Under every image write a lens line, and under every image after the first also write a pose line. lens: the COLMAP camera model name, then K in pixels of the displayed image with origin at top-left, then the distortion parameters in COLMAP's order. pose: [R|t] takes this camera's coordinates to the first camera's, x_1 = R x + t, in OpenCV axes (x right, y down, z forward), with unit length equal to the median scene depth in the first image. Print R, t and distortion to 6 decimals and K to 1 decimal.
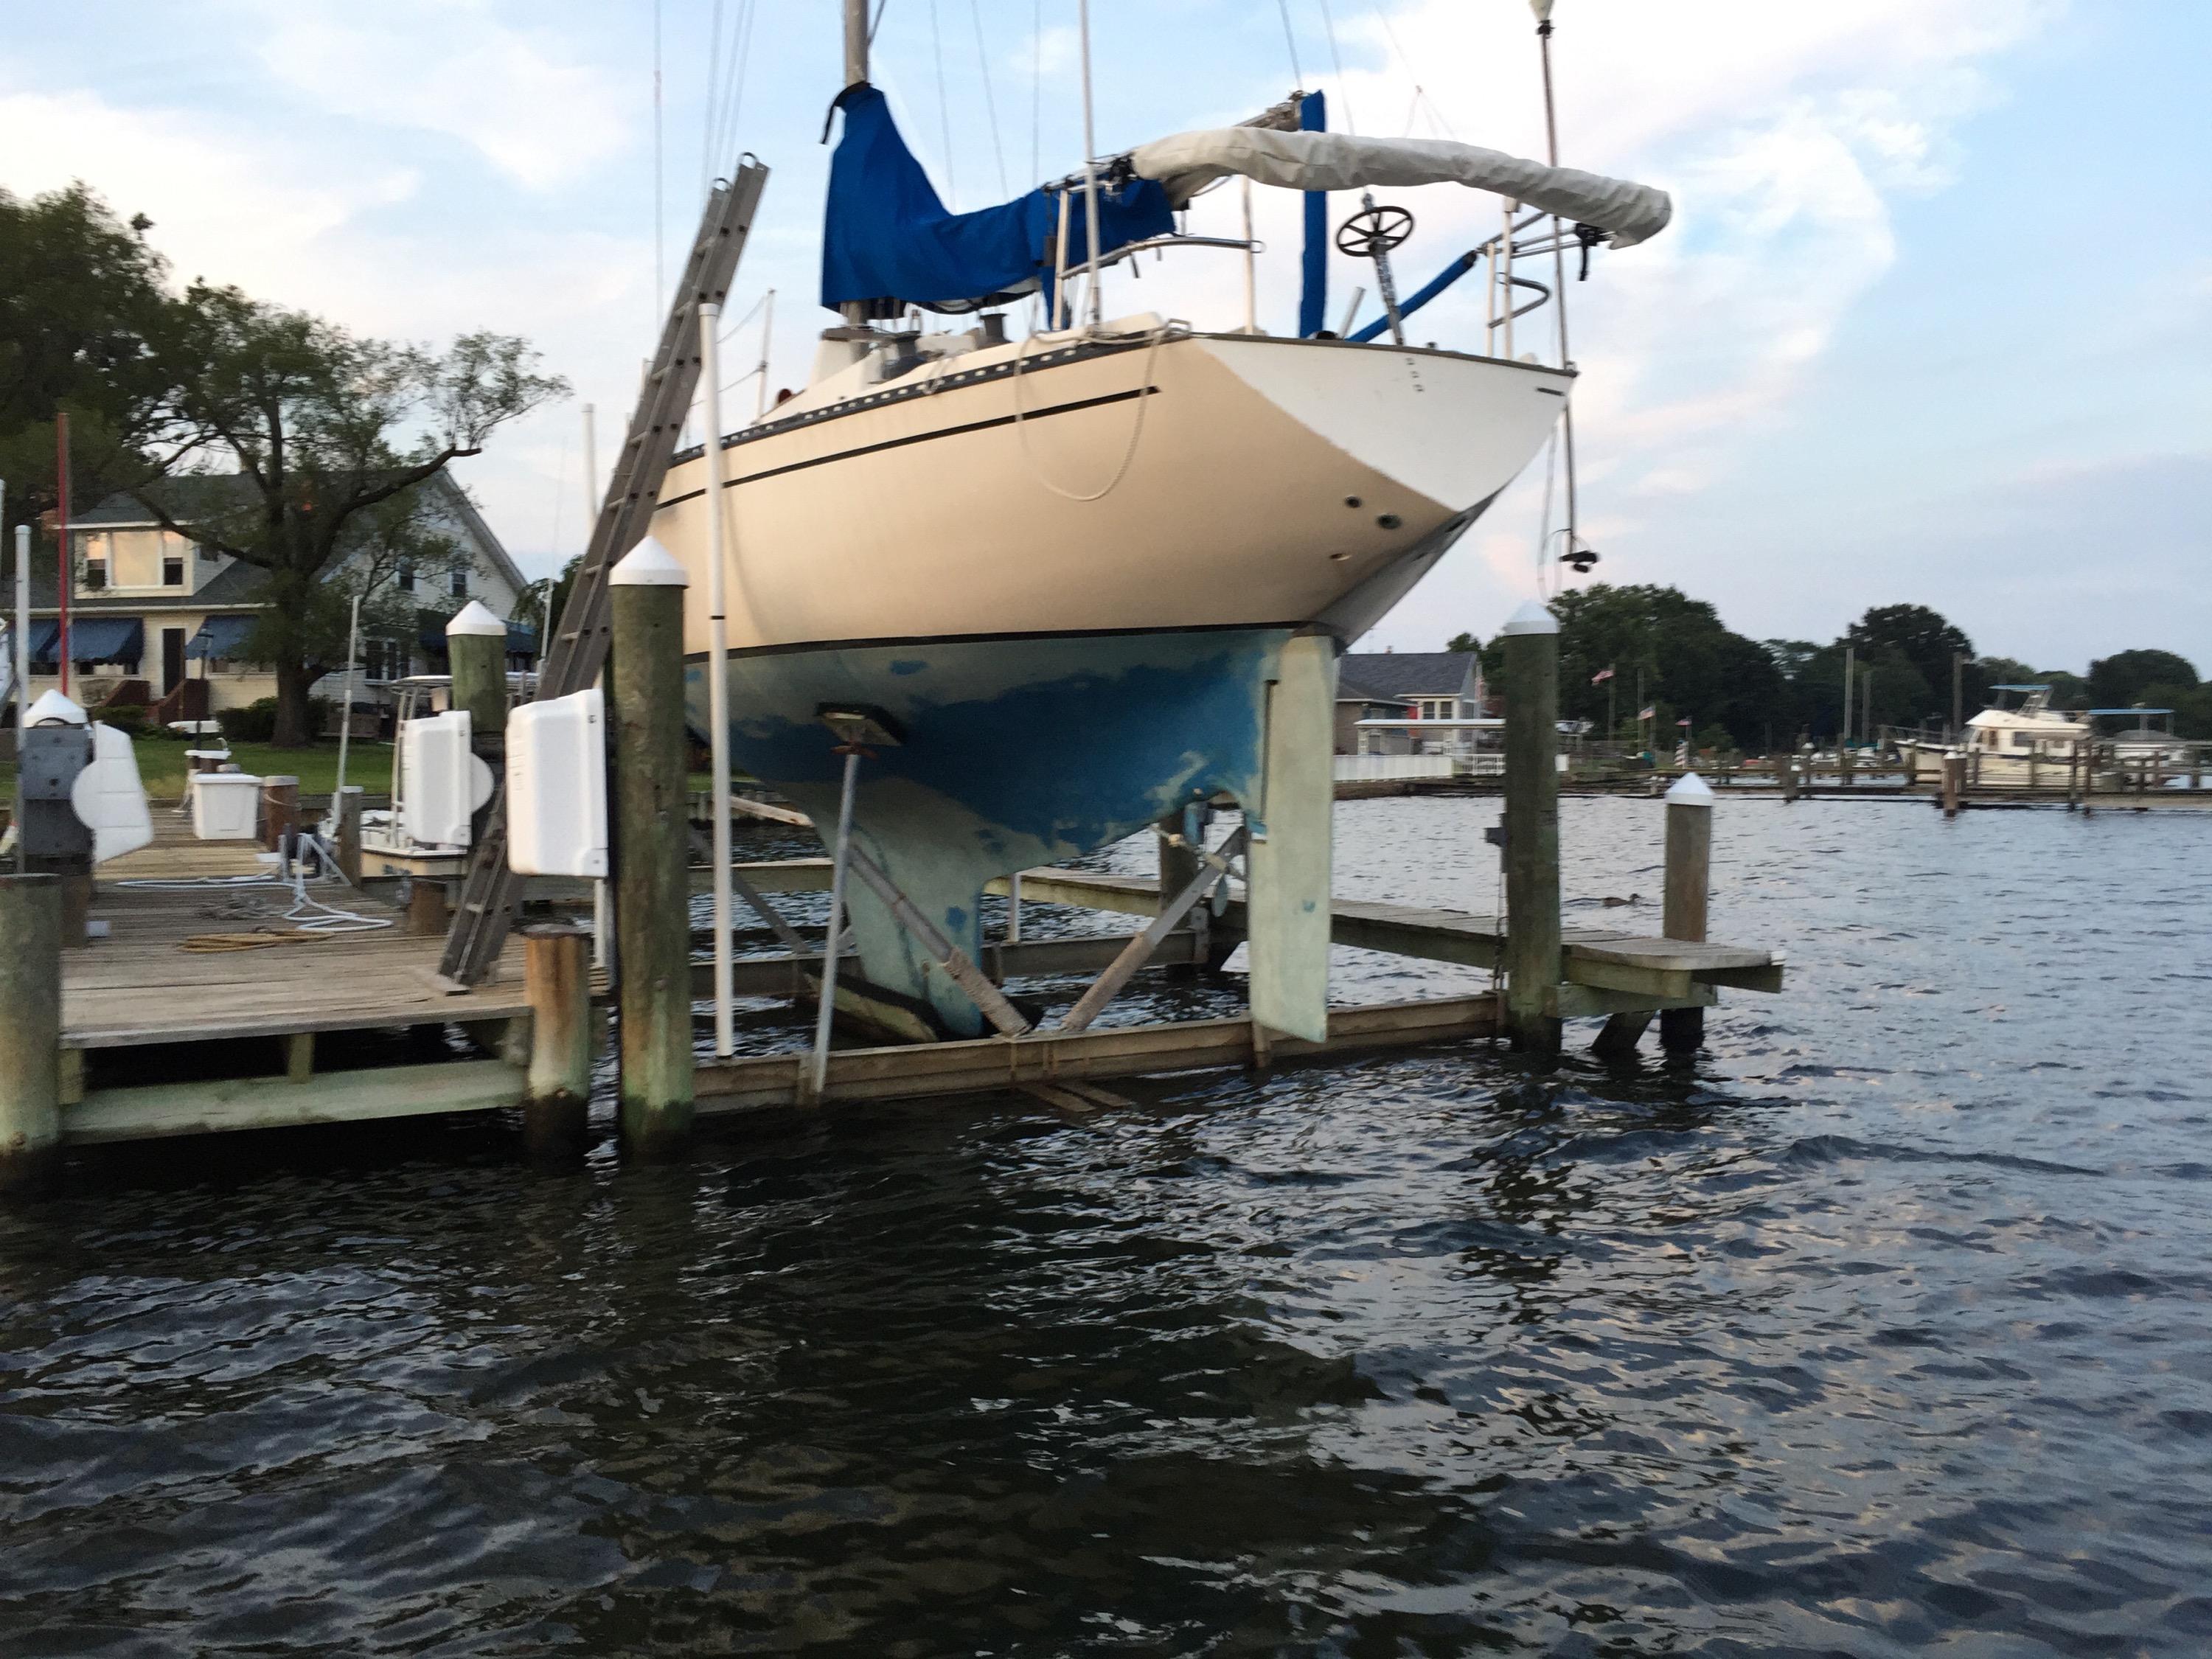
lens RADIAL K [[1941.5, 0, 1116.9], [0, 1941.5, 829.1], [0, 0, 1]] dist [0.057742, -0.009707]
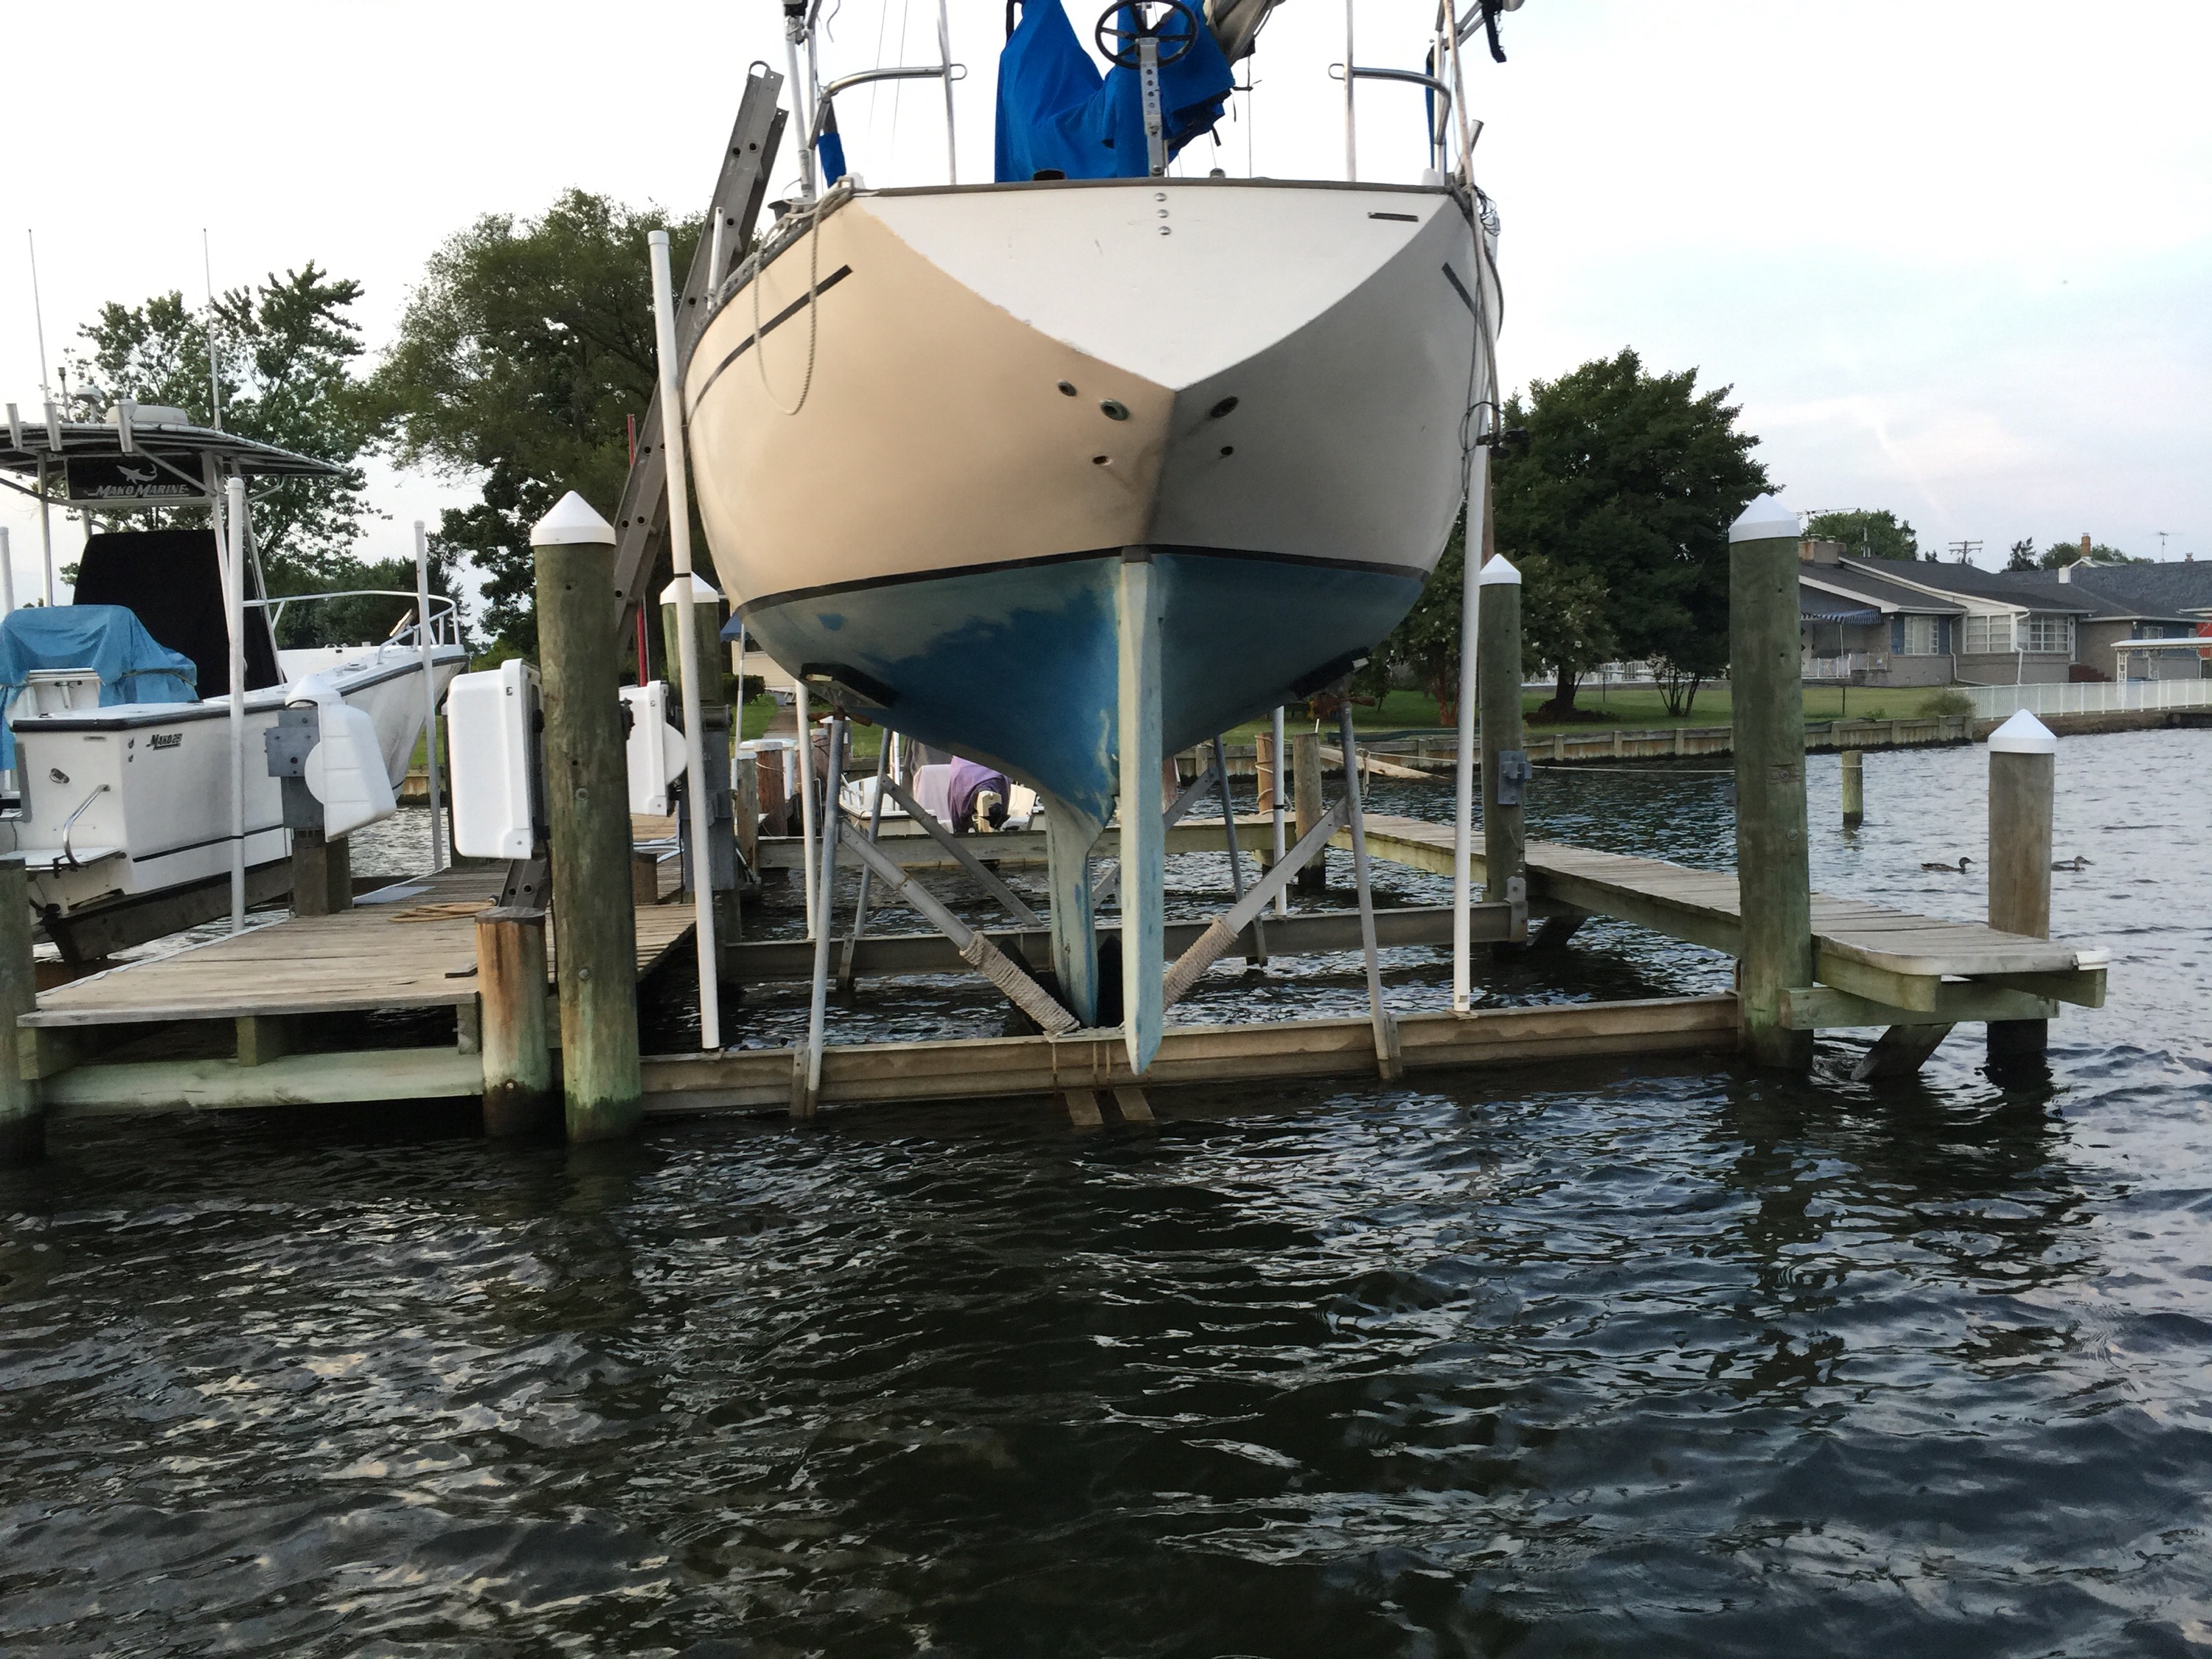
lens RADIAL K [[1941.5, 0, 1112.9], [0, 1941.5, 837.6], [0, 0, 1]] dist [0.057742, -0.009707]
pose [[0.930985, -0.001864, -0.365054, 0.293432], [0.013593, 0.999470, 0.029563, -0.008250], [0.364805, -0.032485, 0.930517, 0.193862]]
